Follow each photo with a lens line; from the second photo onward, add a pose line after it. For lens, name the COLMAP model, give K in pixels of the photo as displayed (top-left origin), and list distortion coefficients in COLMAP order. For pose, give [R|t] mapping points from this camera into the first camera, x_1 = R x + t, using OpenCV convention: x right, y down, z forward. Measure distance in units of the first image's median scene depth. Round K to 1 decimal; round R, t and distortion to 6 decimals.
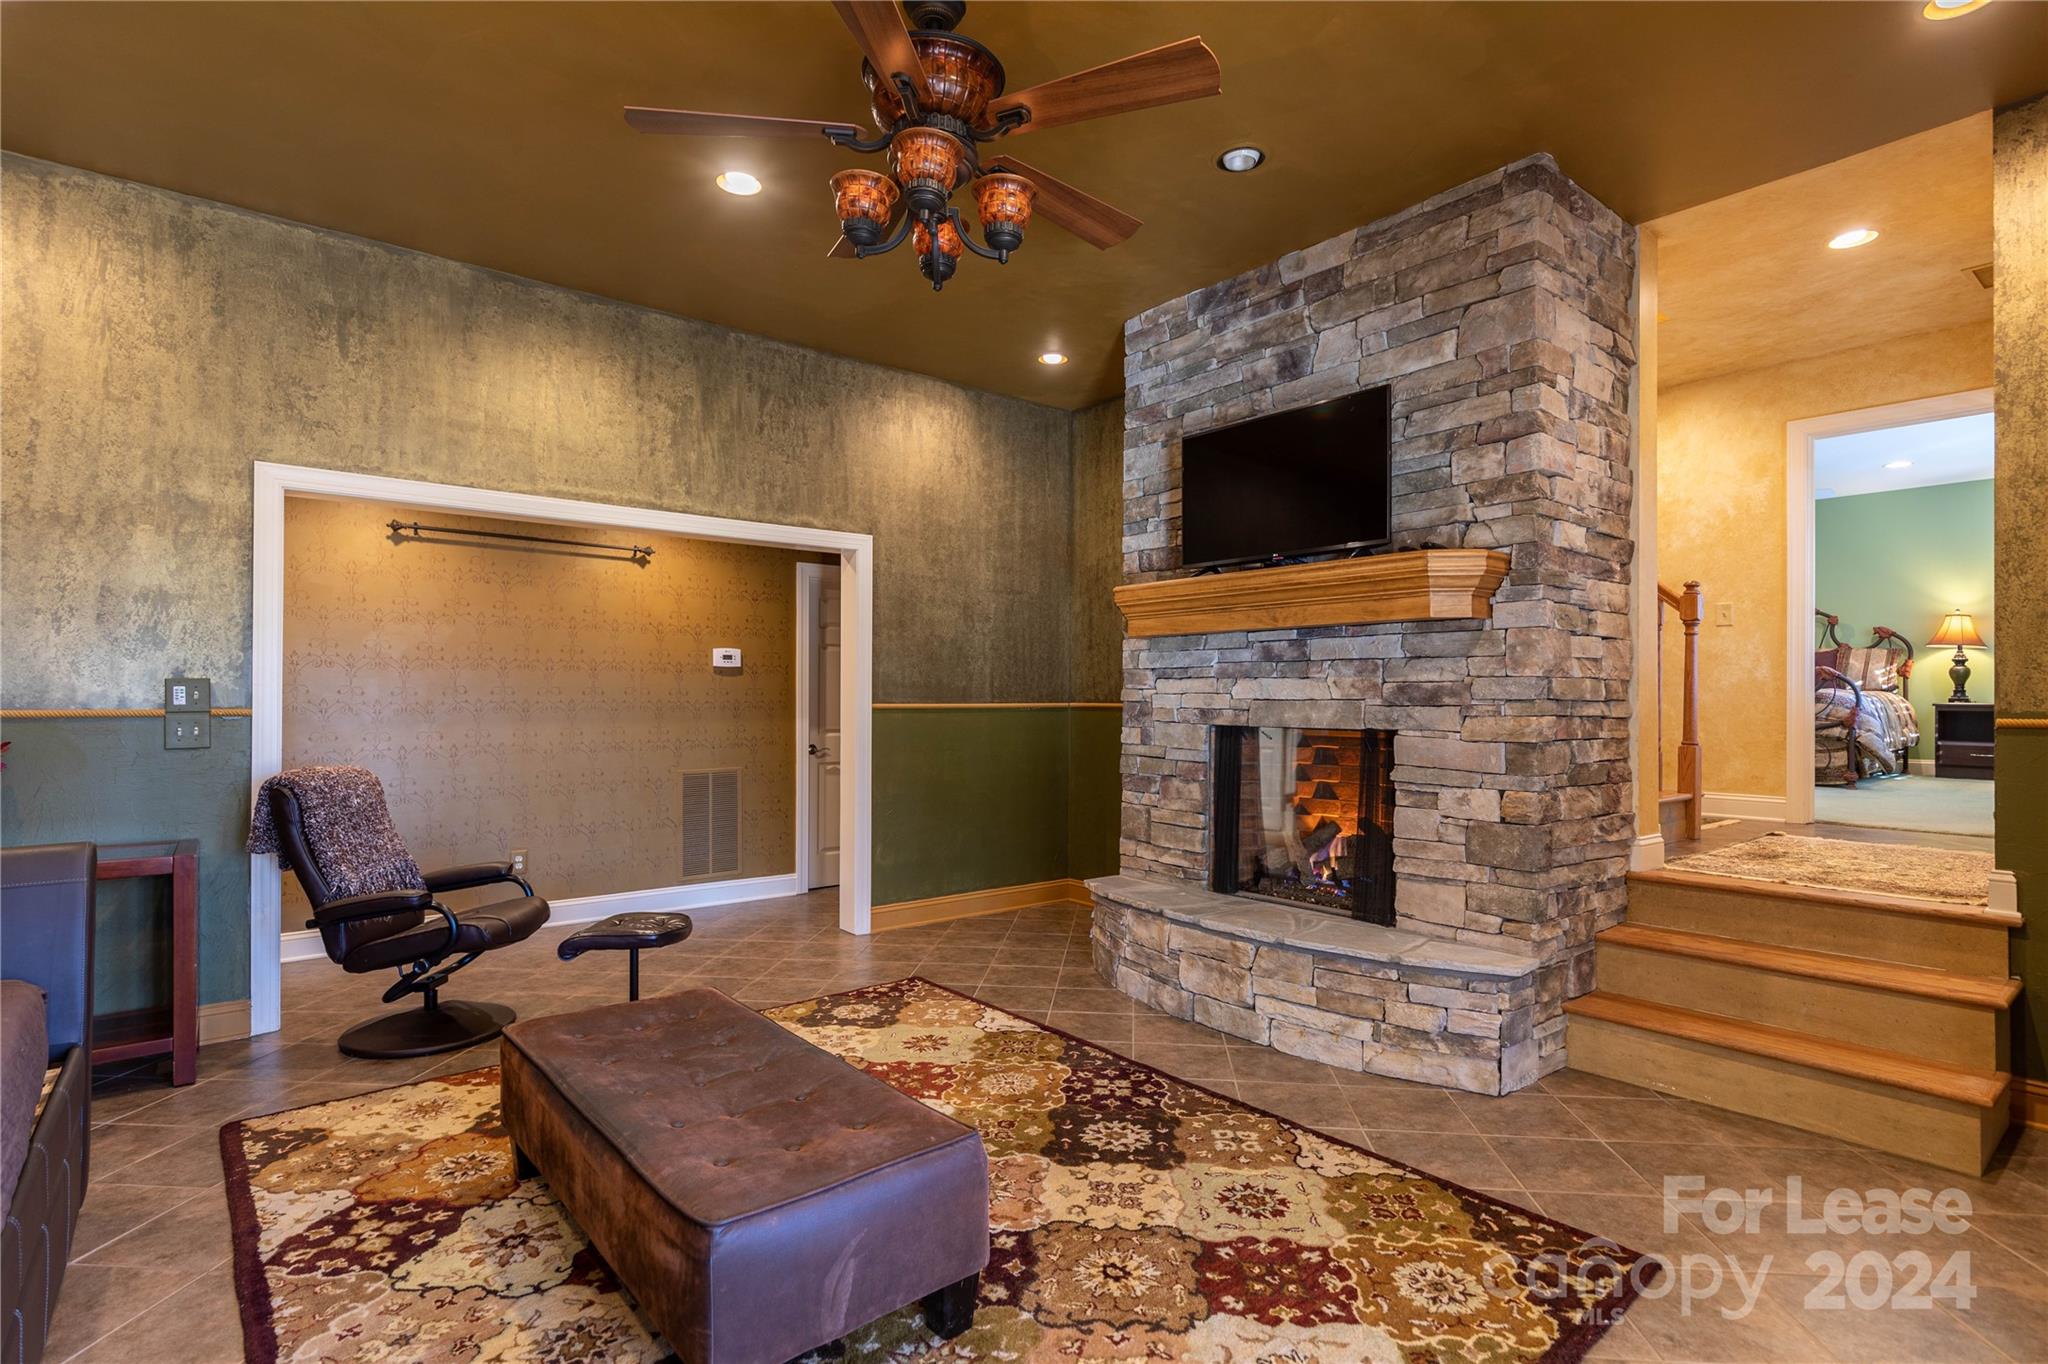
lens RADIAL K [[1003.1, 0, 1026.8], [0, 1003.1, 679.3], [0, 0, 1]] dist [0.000906, 0.000522]
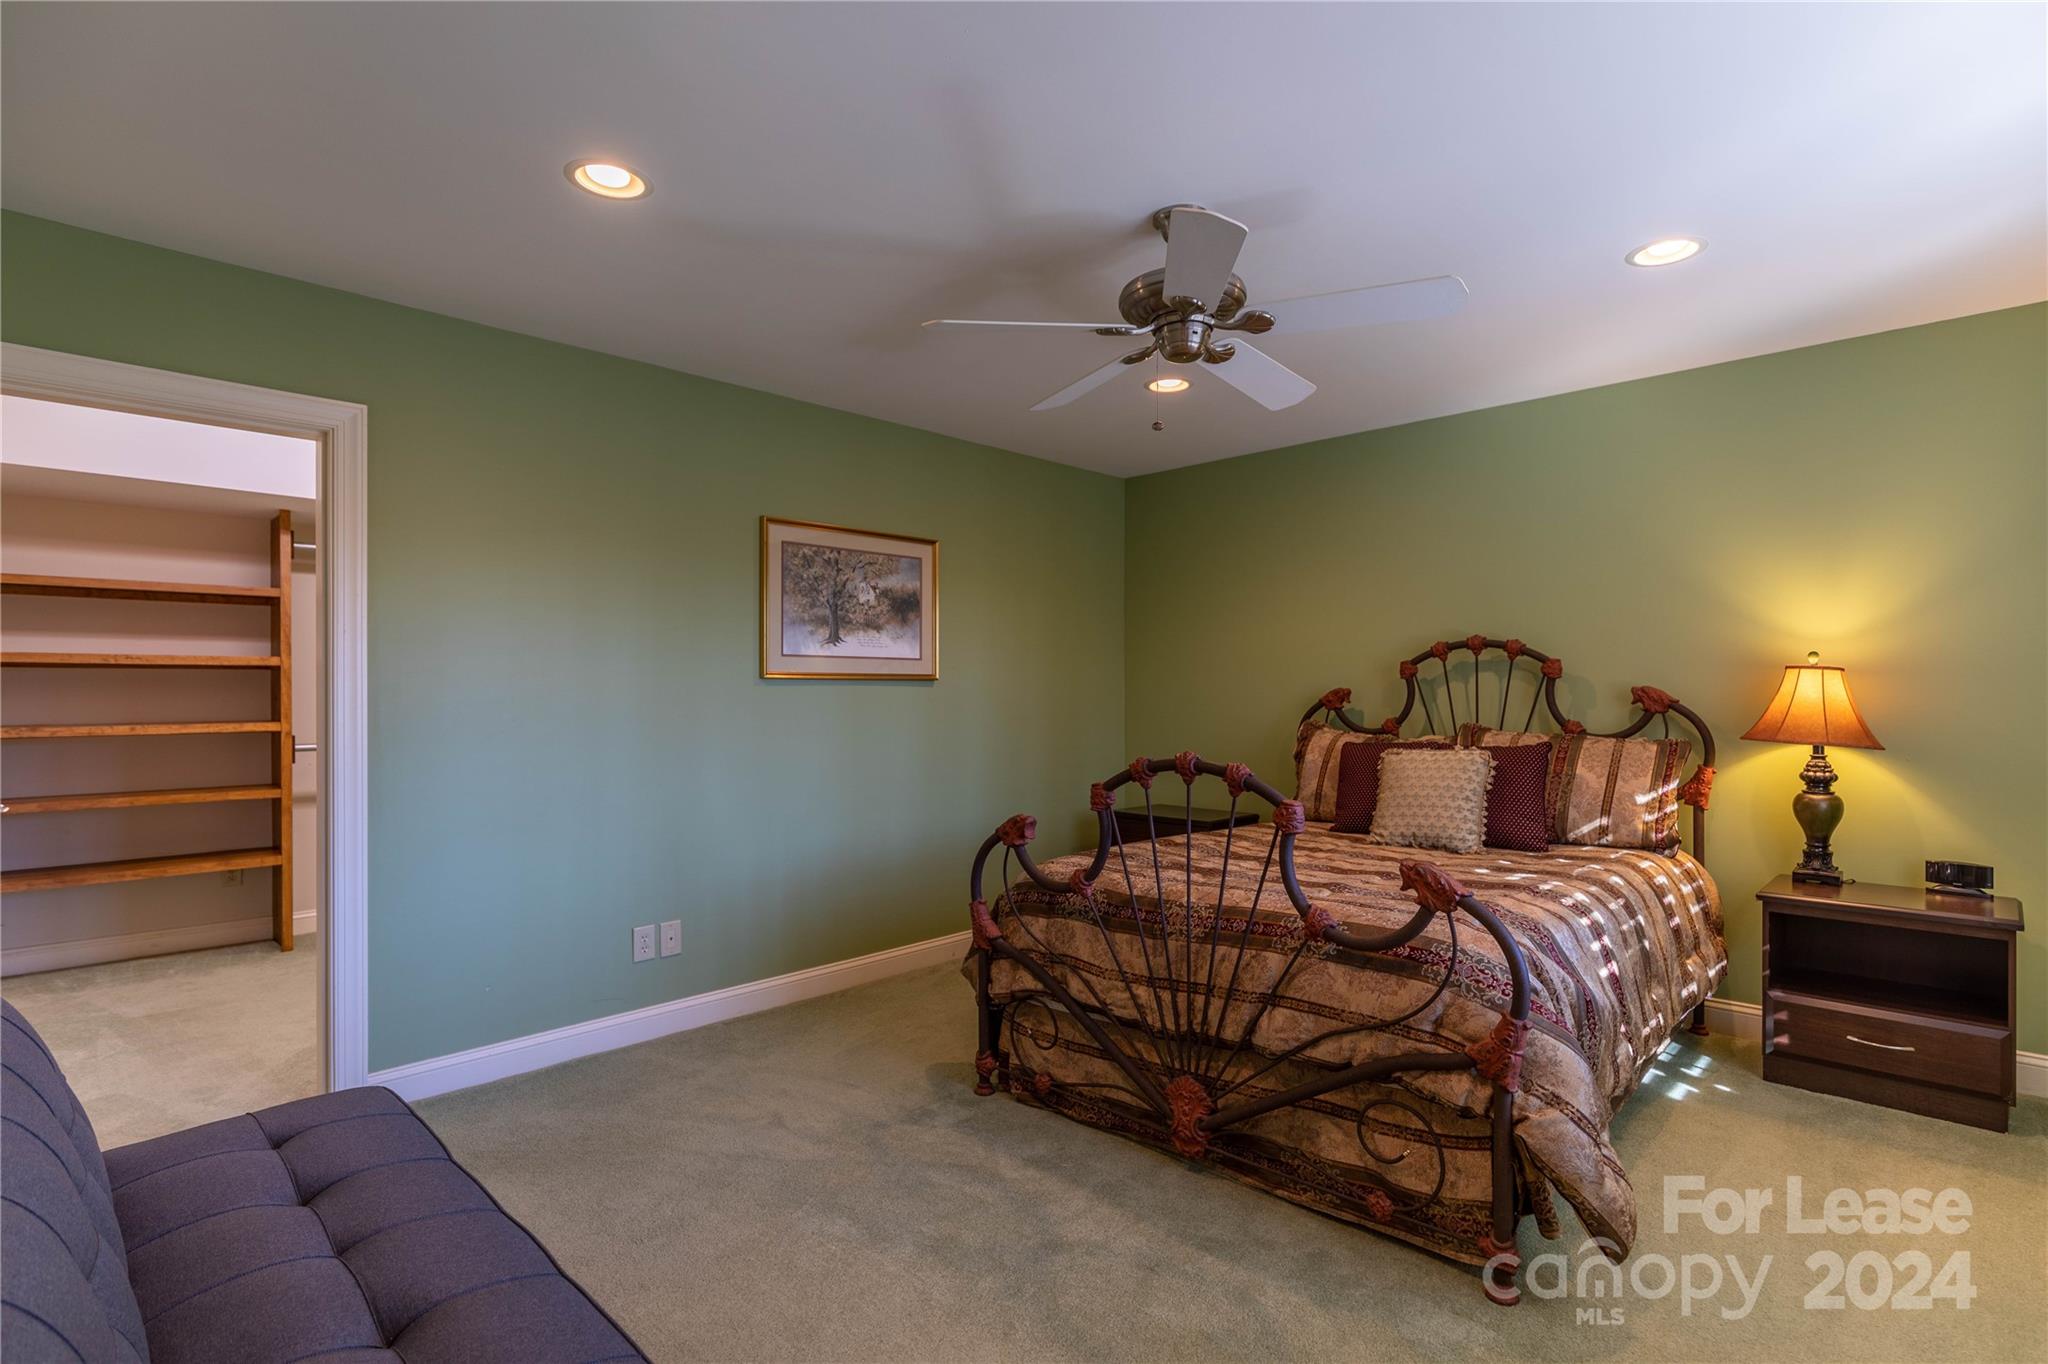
lens RADIAL K [[1003.1, 0, 1020.7], [0, 1003.1, 691.9], [0, 0, 1]] dist [0.000906, 0.000522]
pose [[0.994482, -0.006227, 0.104718, 0.559188], [0.006365, 0.999979, -0.000981, -0.054175], [-0.104709, 0.001642, 0.994501, 0.622121]]
